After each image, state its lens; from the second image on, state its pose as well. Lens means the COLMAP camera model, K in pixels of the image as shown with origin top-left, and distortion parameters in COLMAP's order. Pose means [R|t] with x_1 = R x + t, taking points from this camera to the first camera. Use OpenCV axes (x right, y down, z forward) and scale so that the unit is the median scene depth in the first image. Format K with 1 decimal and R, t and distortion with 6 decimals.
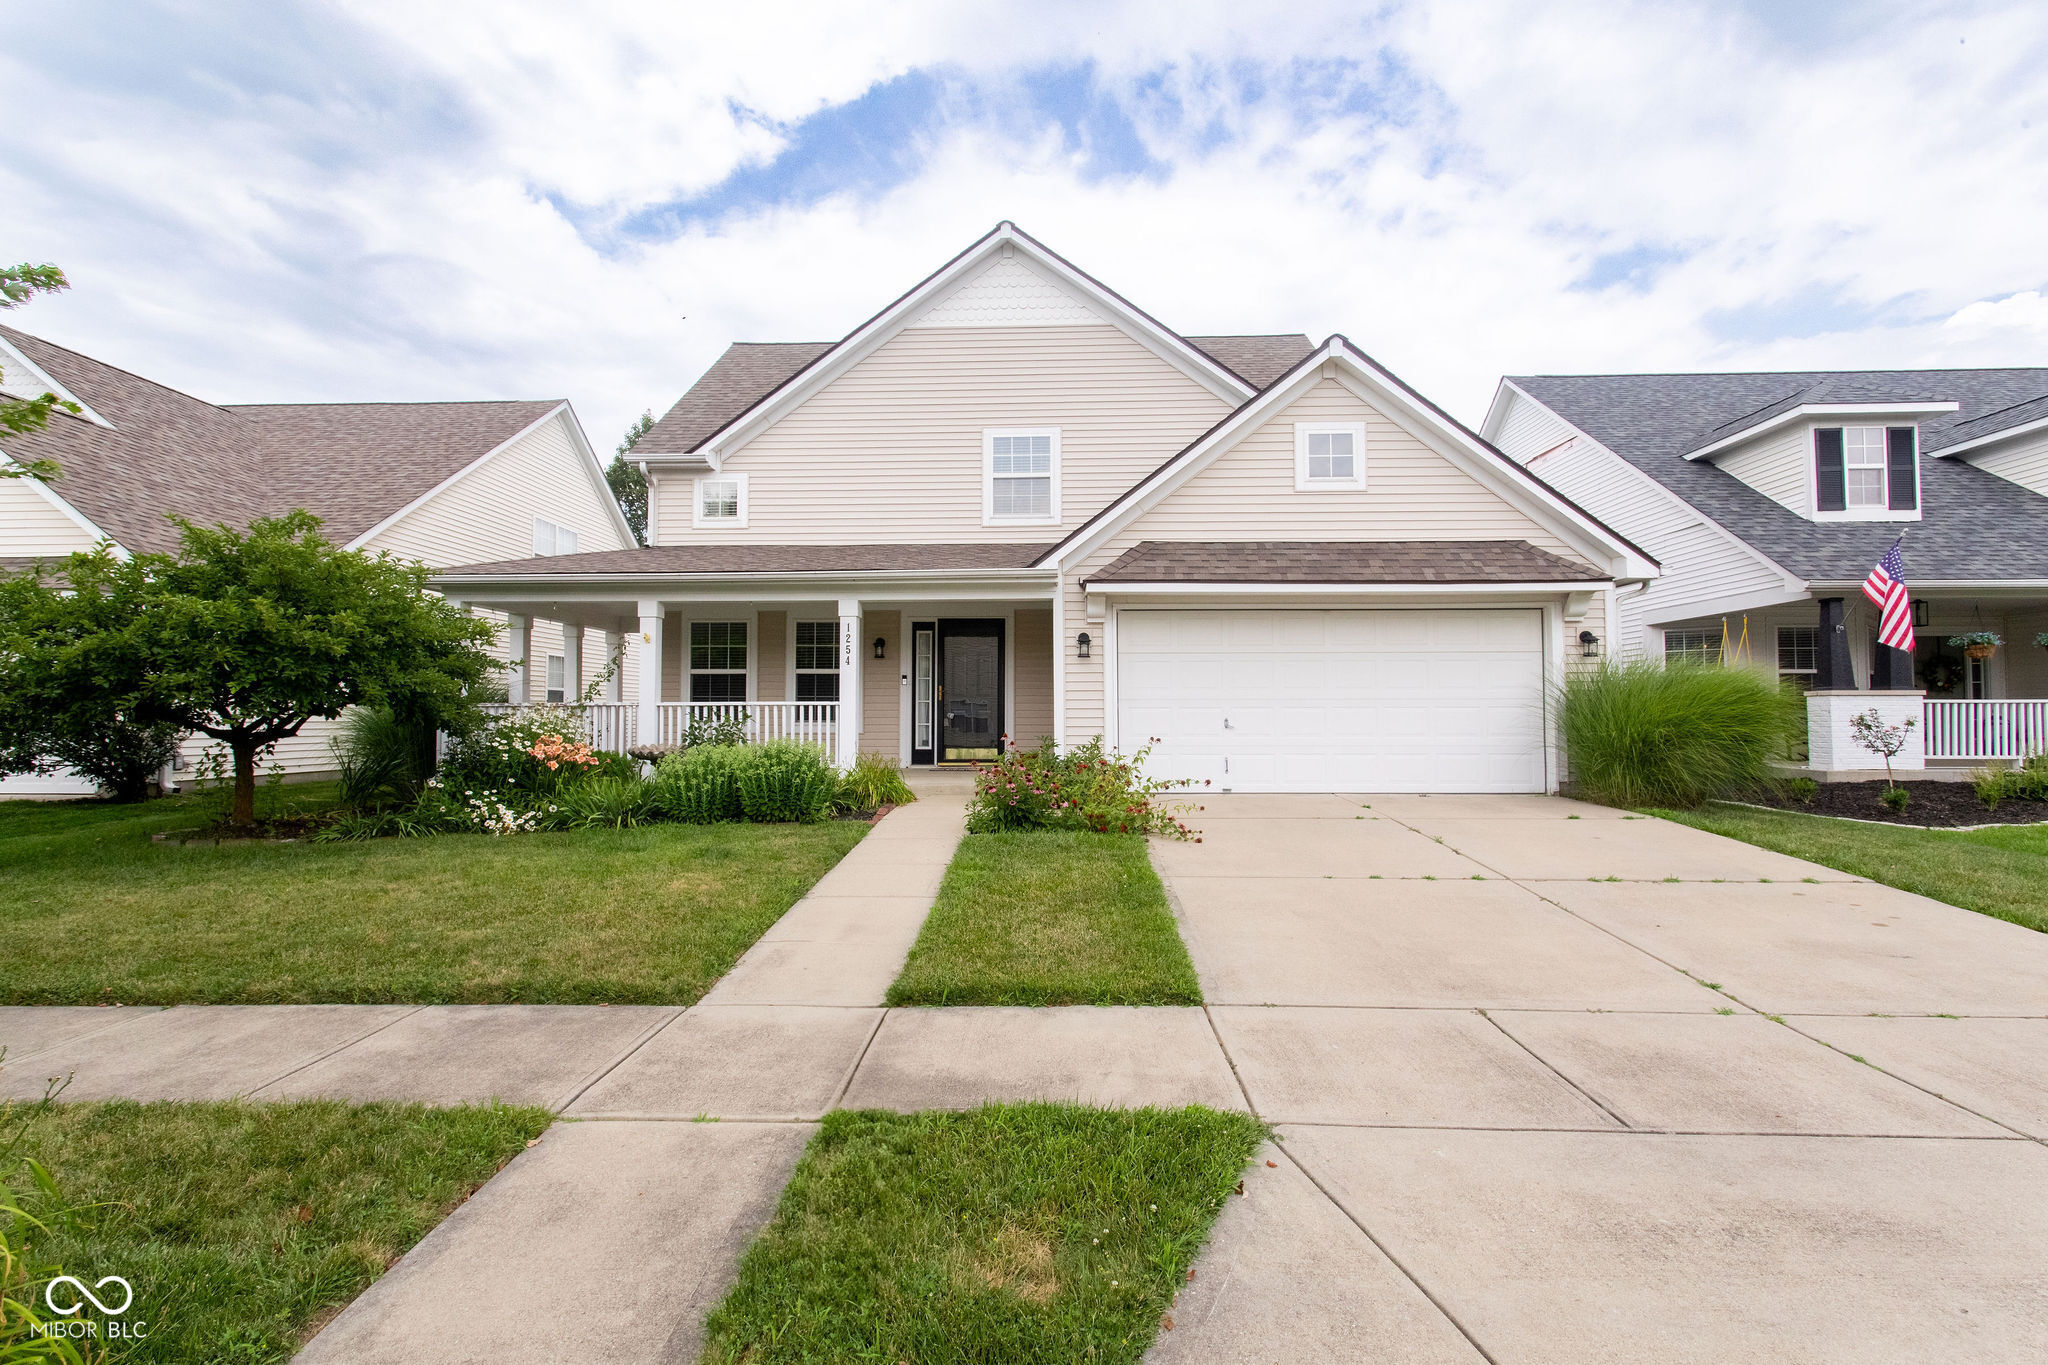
lens RADIAL K [[971.9, 0, 1025.7], [0, 971.9, 682.6], [0, 0, 1]] dist [-0.001626, 0.000677]
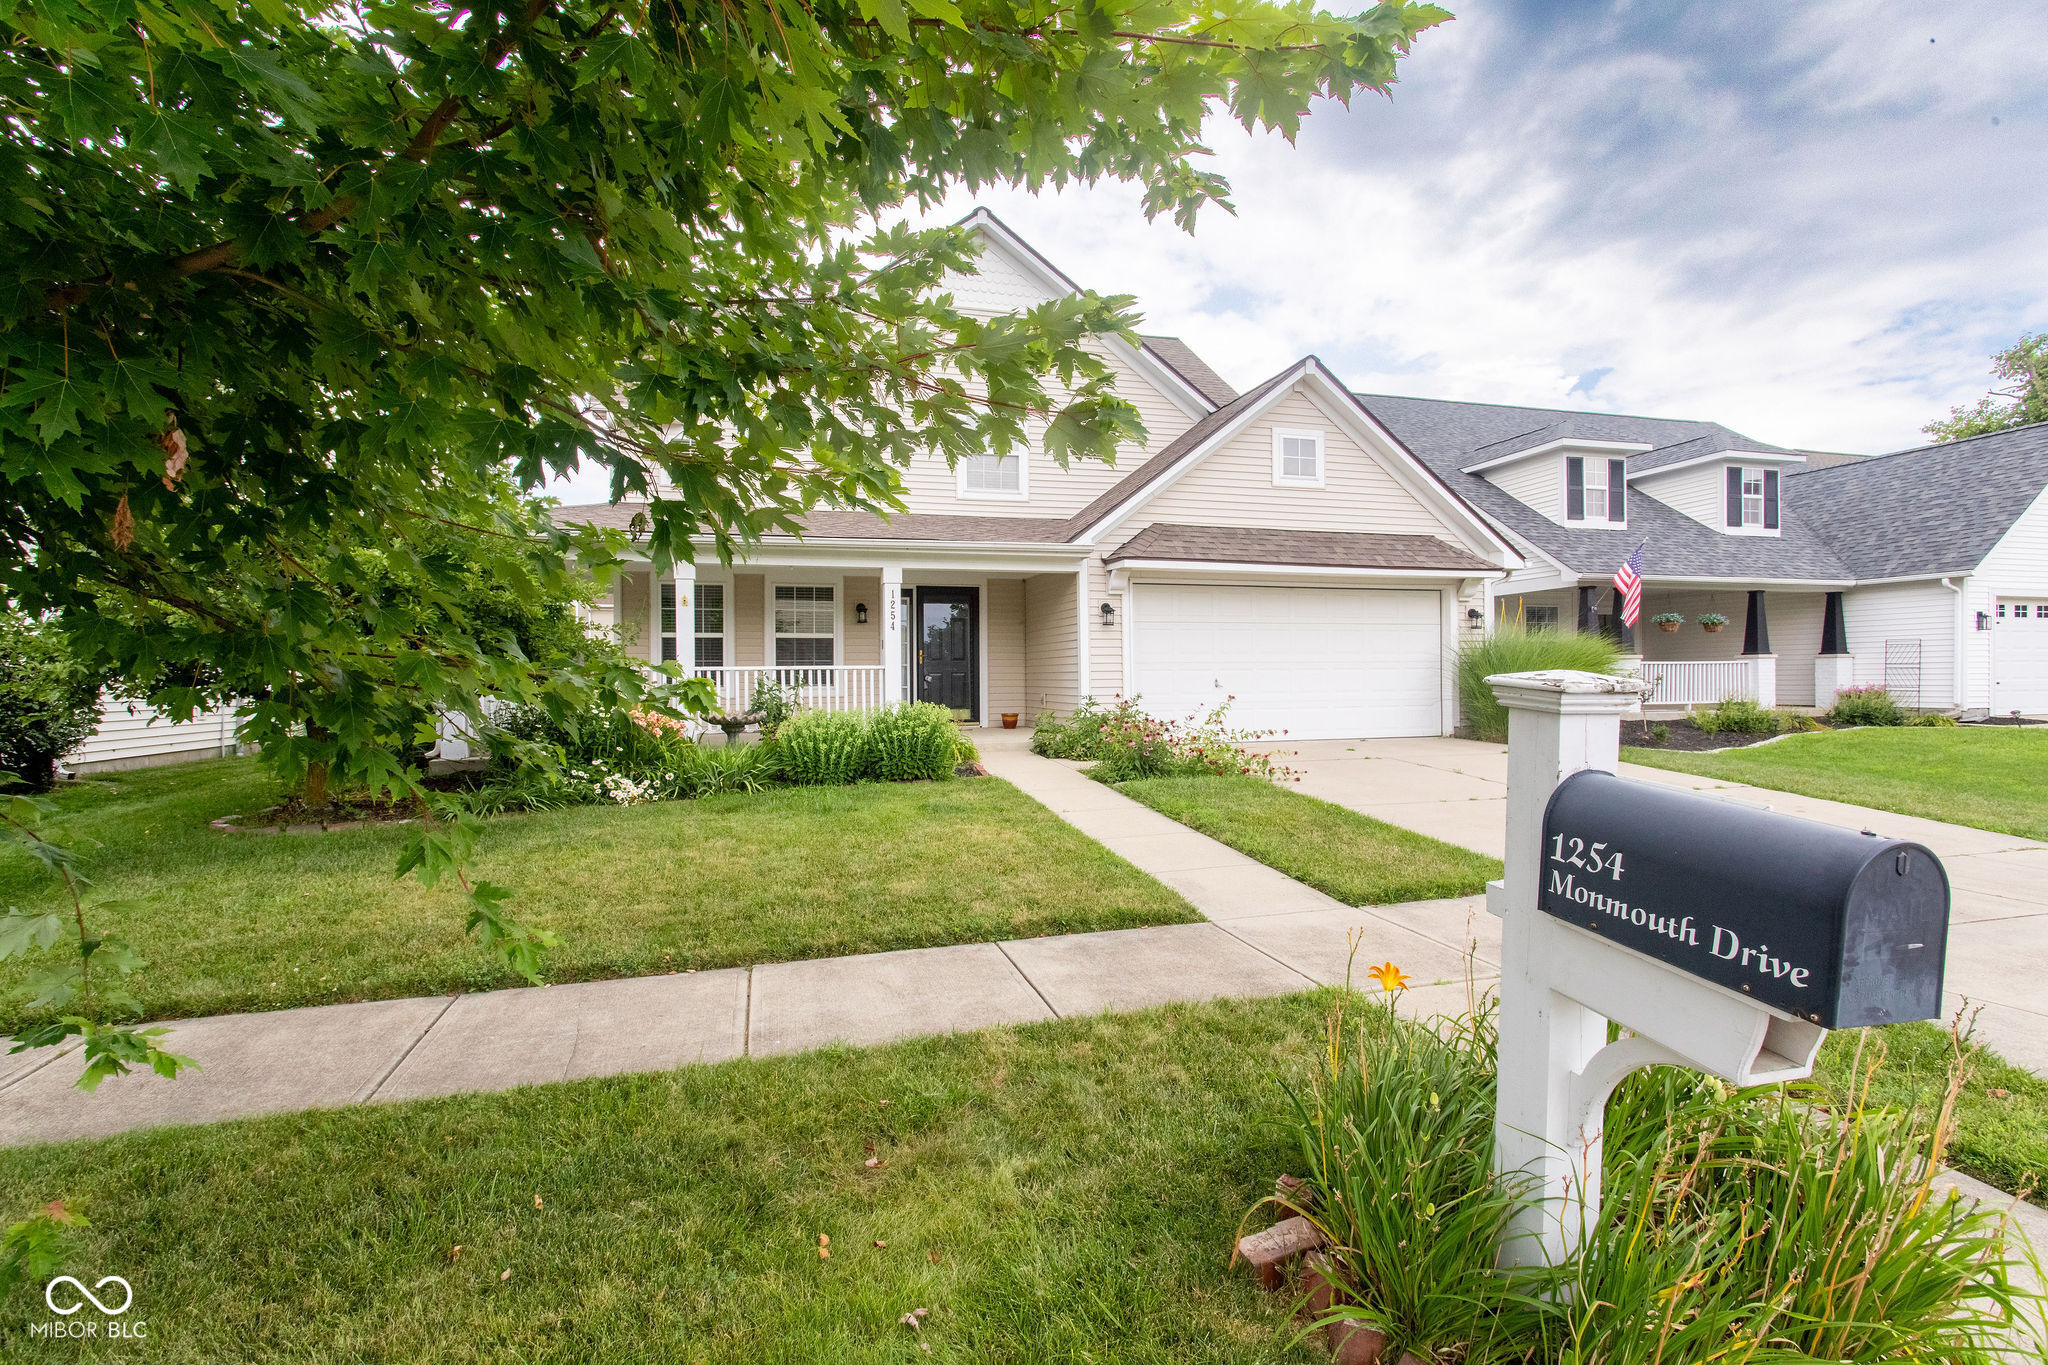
lens RADIAL K [[945.7, 0, 1033.4], [0, 945.7, 680.2], [0, 0, 1]] dist [-0.000969, 0.000111]
pose [[0.951075, -0.007704, 0.308864, -0.352275], [-0.002859, 0.999427, 0.033734, 0.000633], [-0.308946, -0.032967, 0.950508, -0.006222]]
